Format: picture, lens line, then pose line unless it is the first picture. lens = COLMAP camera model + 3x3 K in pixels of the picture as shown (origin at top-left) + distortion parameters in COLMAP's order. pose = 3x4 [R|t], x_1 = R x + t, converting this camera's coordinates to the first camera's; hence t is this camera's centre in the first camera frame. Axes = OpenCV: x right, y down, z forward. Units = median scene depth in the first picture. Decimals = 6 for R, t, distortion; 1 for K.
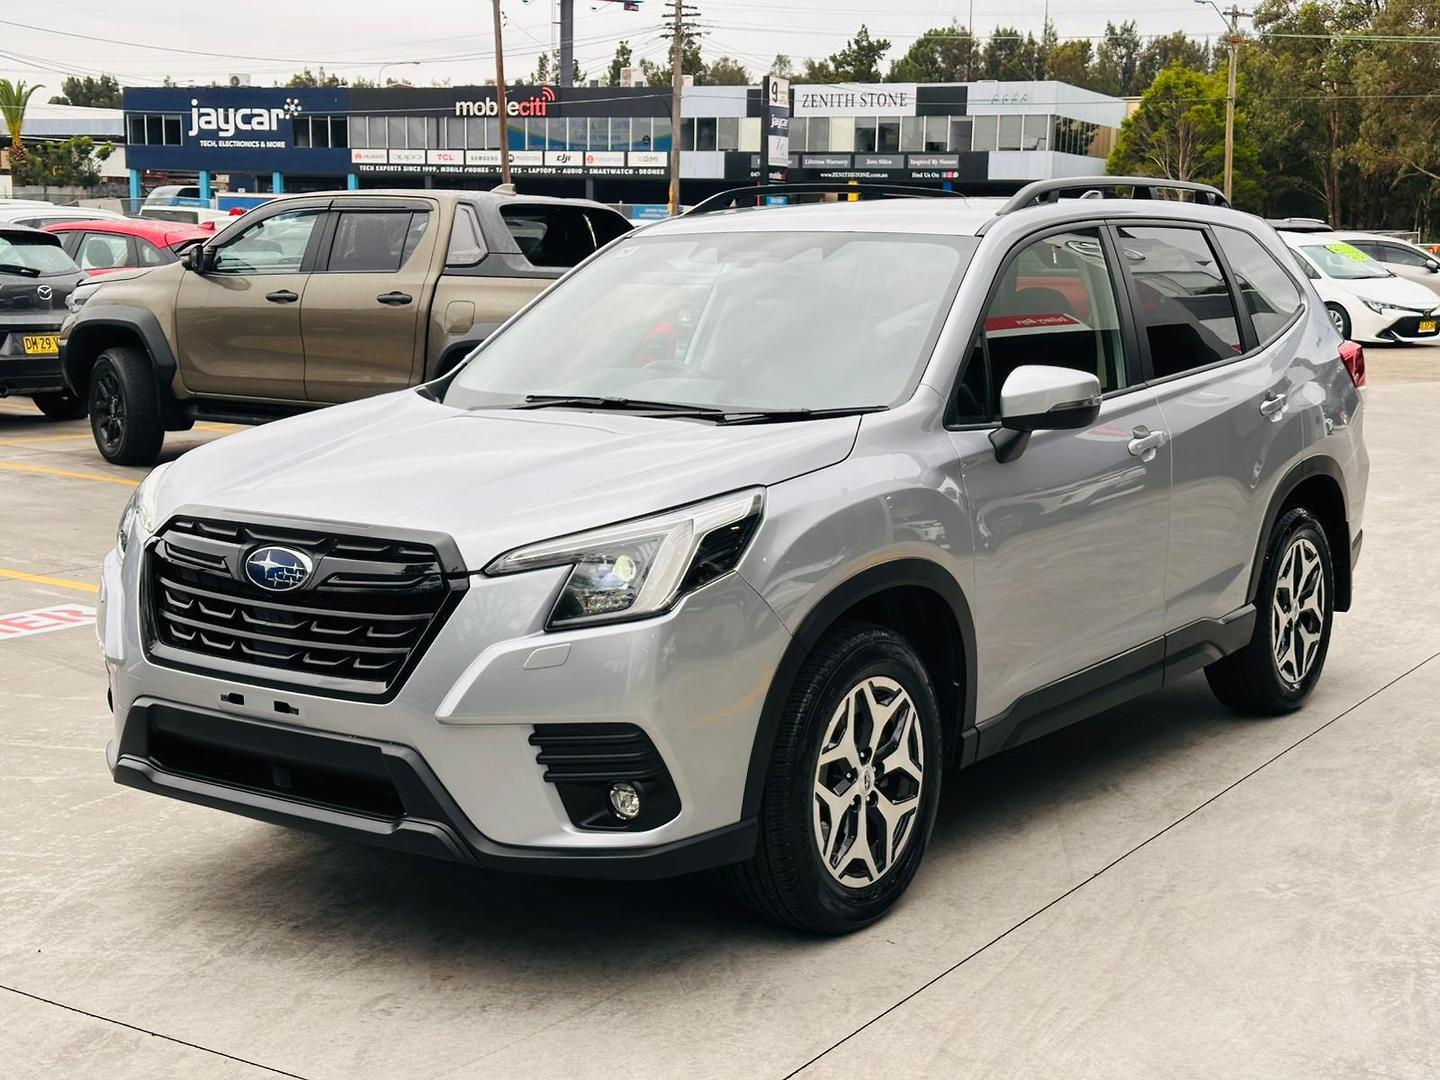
lens RADIAL K [[2030.1, 0, 720.0], [0, 2030.1, 540.0], [0, 0, 1]] dist [0.078818, -0.098801]
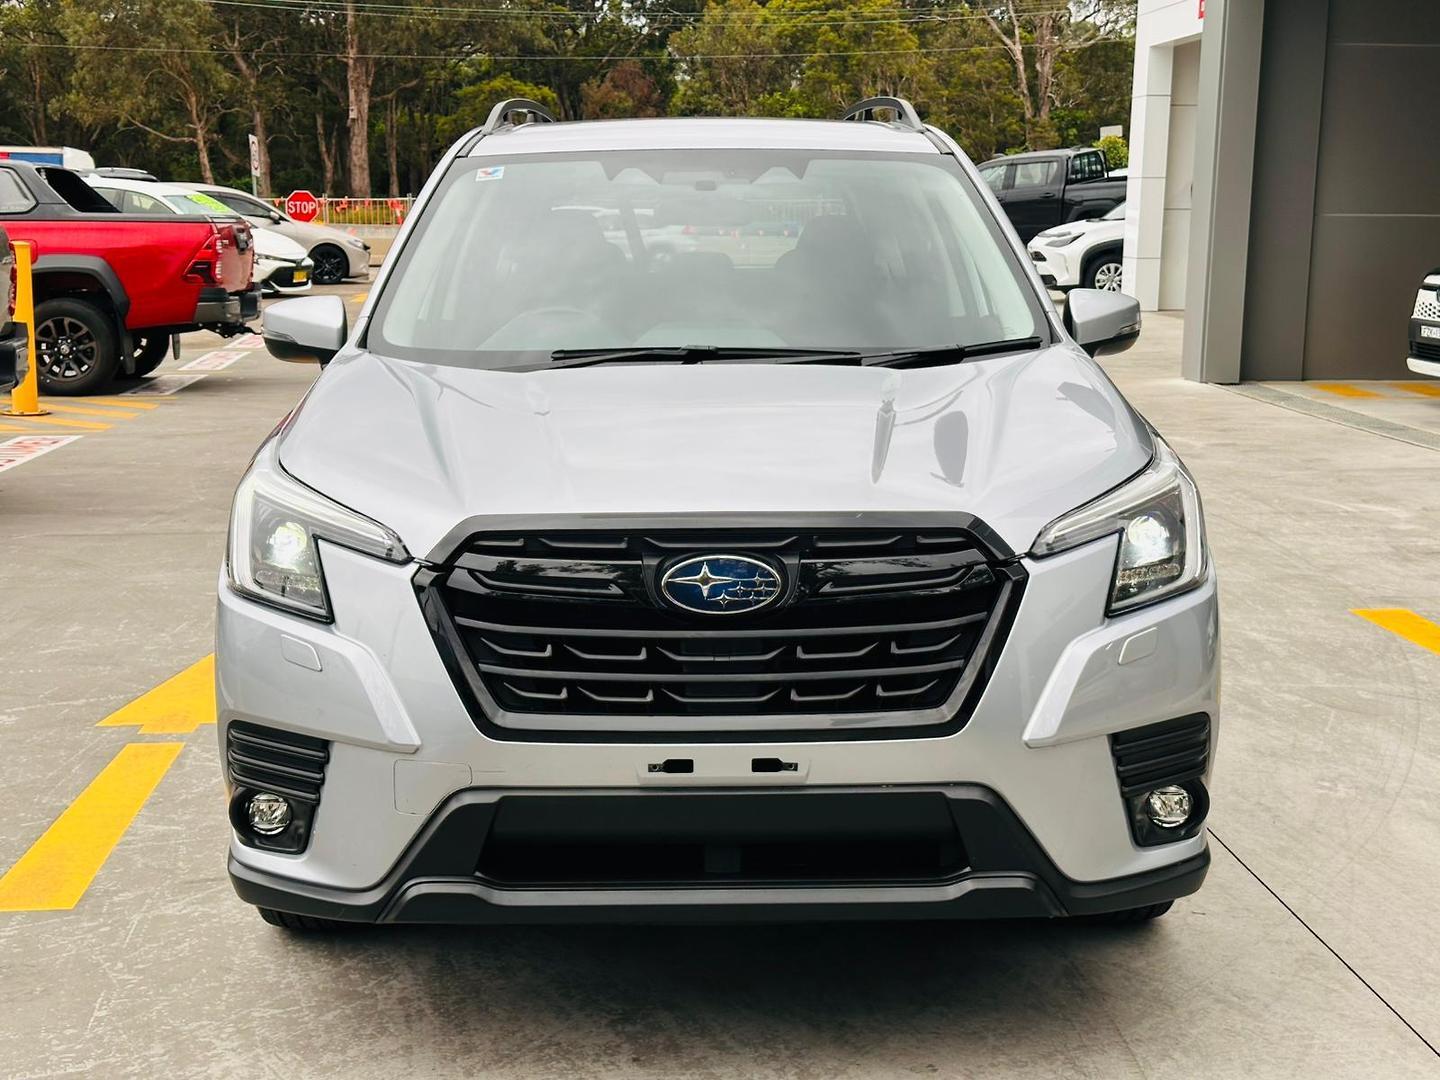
lens RADIAL K [[2030.1, 0, 720.0], [0, 2030.1, 540.0], [0, 0, 1]] dist [0.078818, -0.098801]
pose [[0.800367, -0.100673, 0.590997, -0.634820], [0.088325, 0.994844, 0.049850, -0.037721], [-0.592968, 0.012302, 0.805132, 0.388921]]
